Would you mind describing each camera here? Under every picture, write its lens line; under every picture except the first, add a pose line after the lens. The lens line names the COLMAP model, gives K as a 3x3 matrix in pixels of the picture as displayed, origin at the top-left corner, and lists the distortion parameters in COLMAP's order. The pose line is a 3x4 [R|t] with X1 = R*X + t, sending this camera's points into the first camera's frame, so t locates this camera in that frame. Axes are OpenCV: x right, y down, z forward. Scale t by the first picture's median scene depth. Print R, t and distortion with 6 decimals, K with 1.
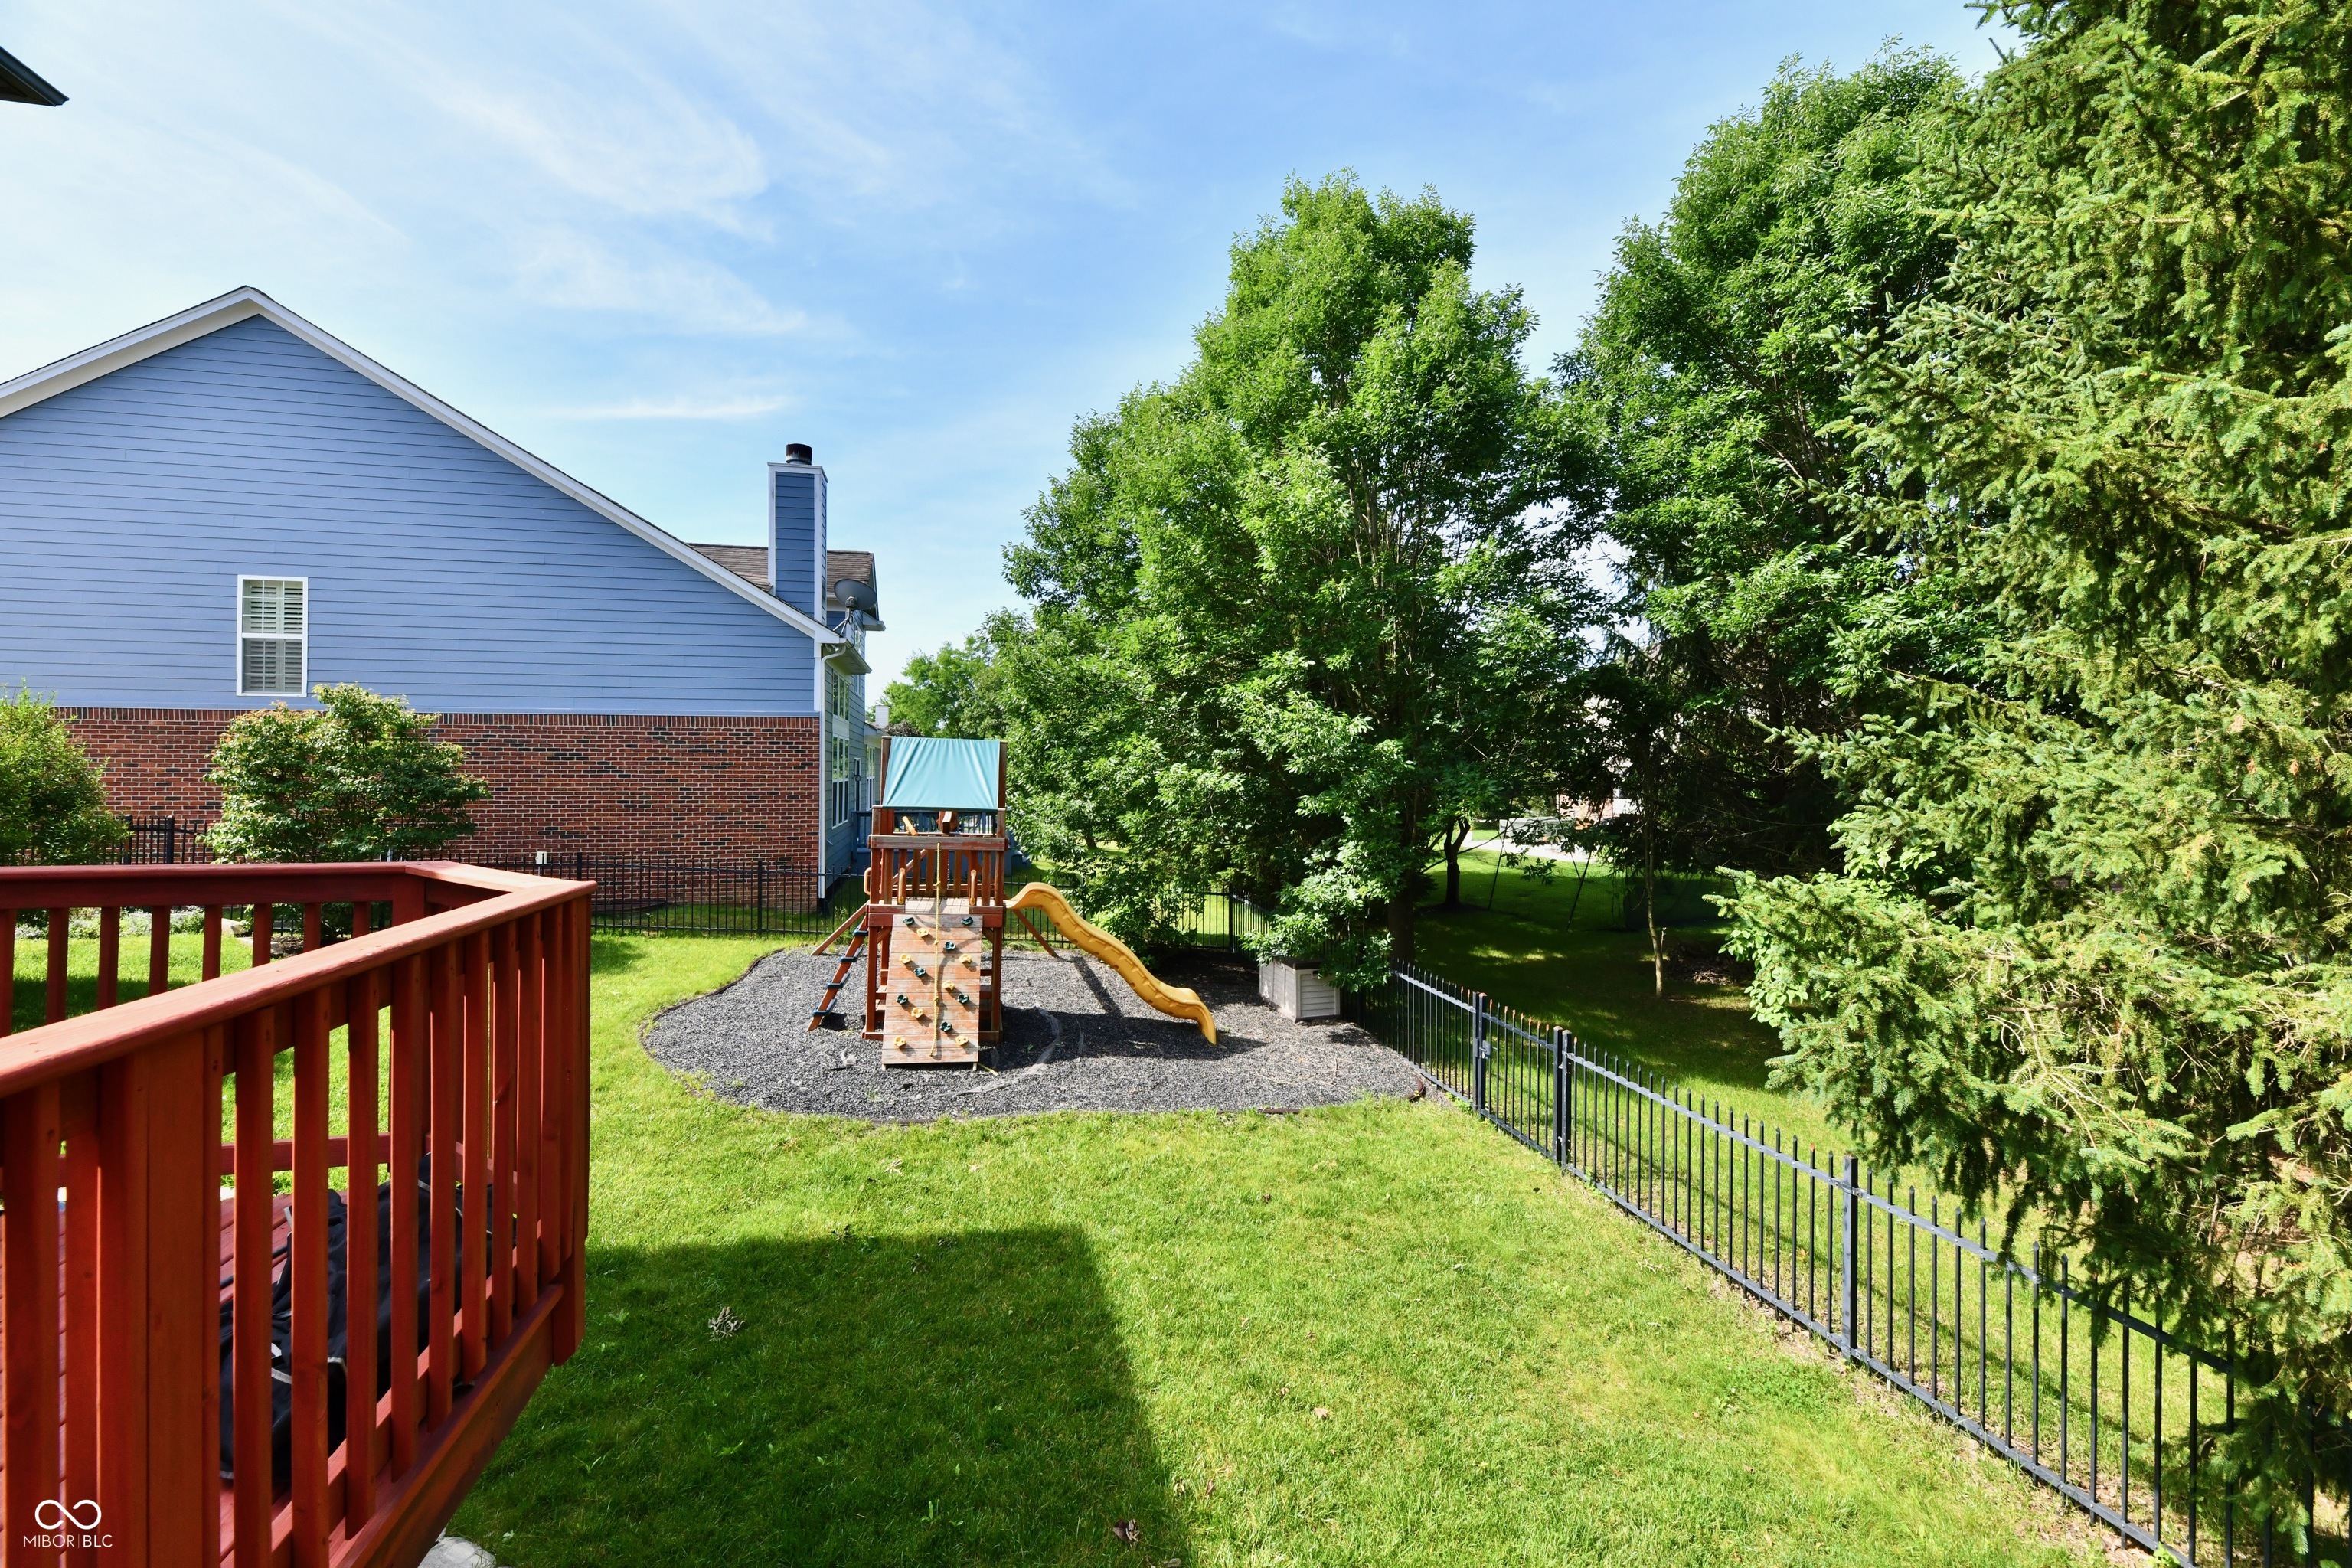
lens RADIAL K [[961.2, 0, 1166.6], [0, 961.2, 765.3], [0, 0, 1]] dist [-0.001237, -0.002945]
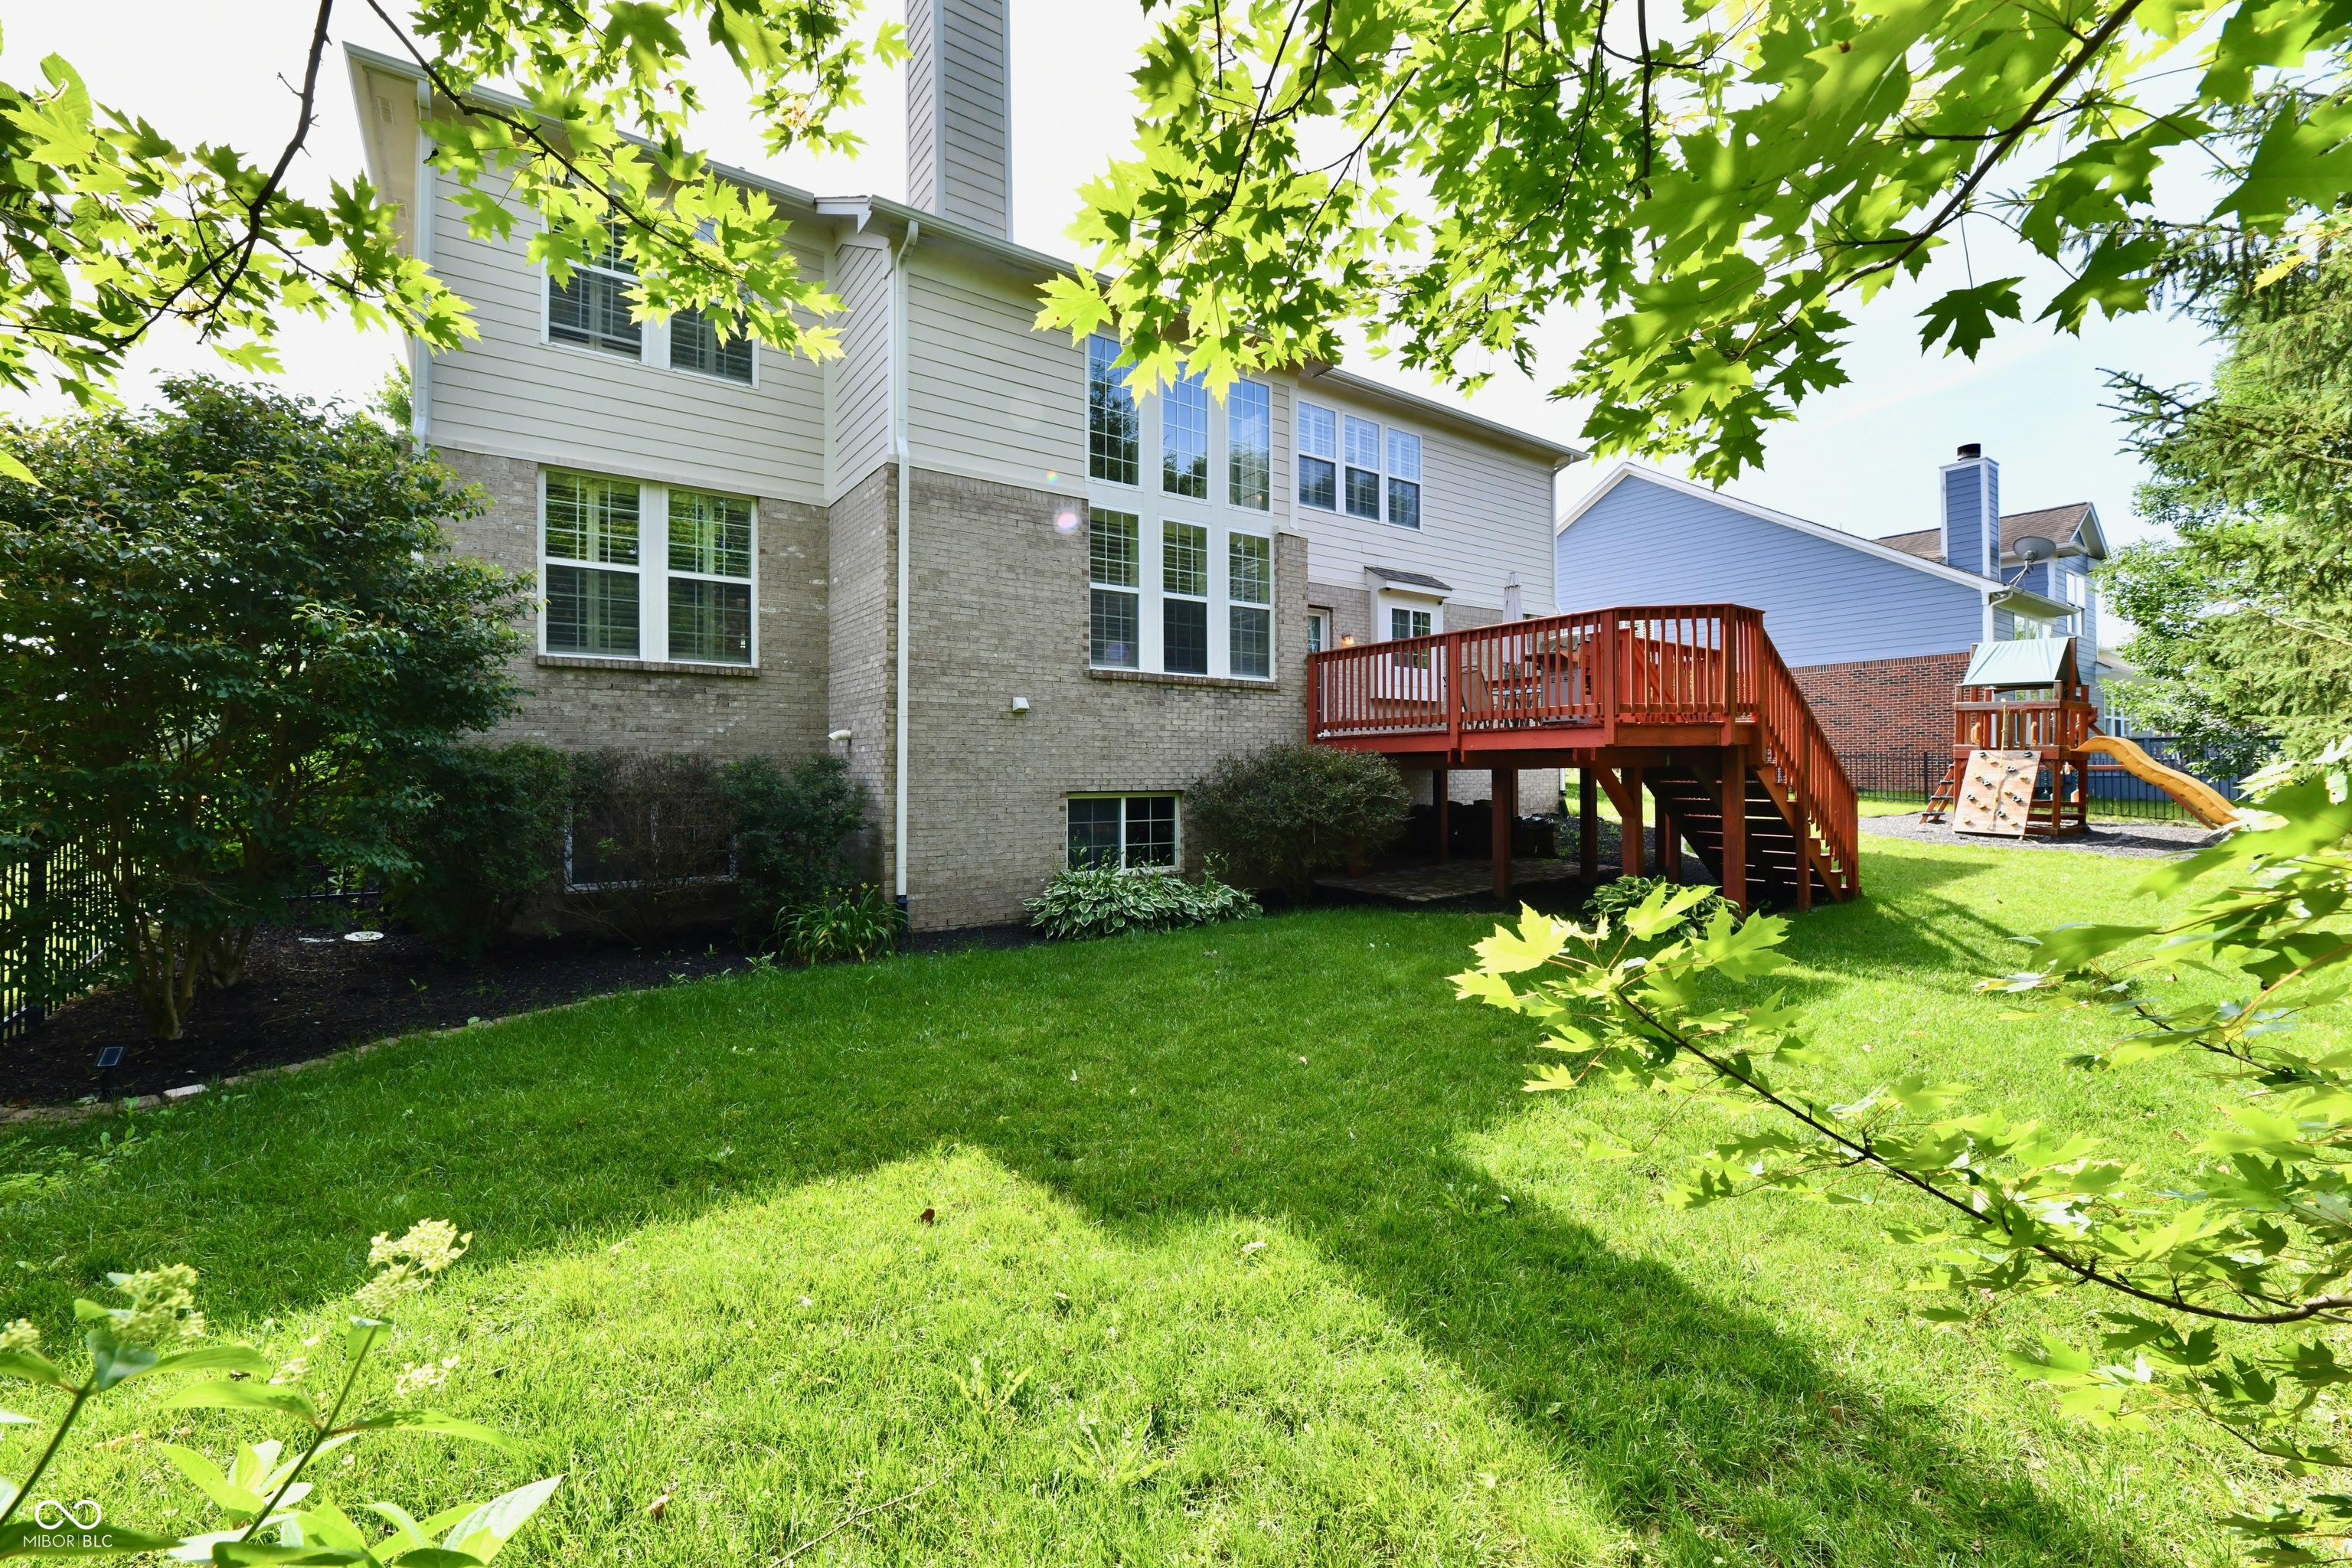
lens RADIAL K [[961.2, 0, 1166.6], [0, 961.2, 765.3], [0, 0, 1]] dist [-0.001237, -0.002945]
pose [[0.377563, -0.013676, -0.925883, 0.419266], [0.004891, 0.999906, -0.012775, 0.116881], [0.925971, 0.000295, 0.377594, -0.517882]]
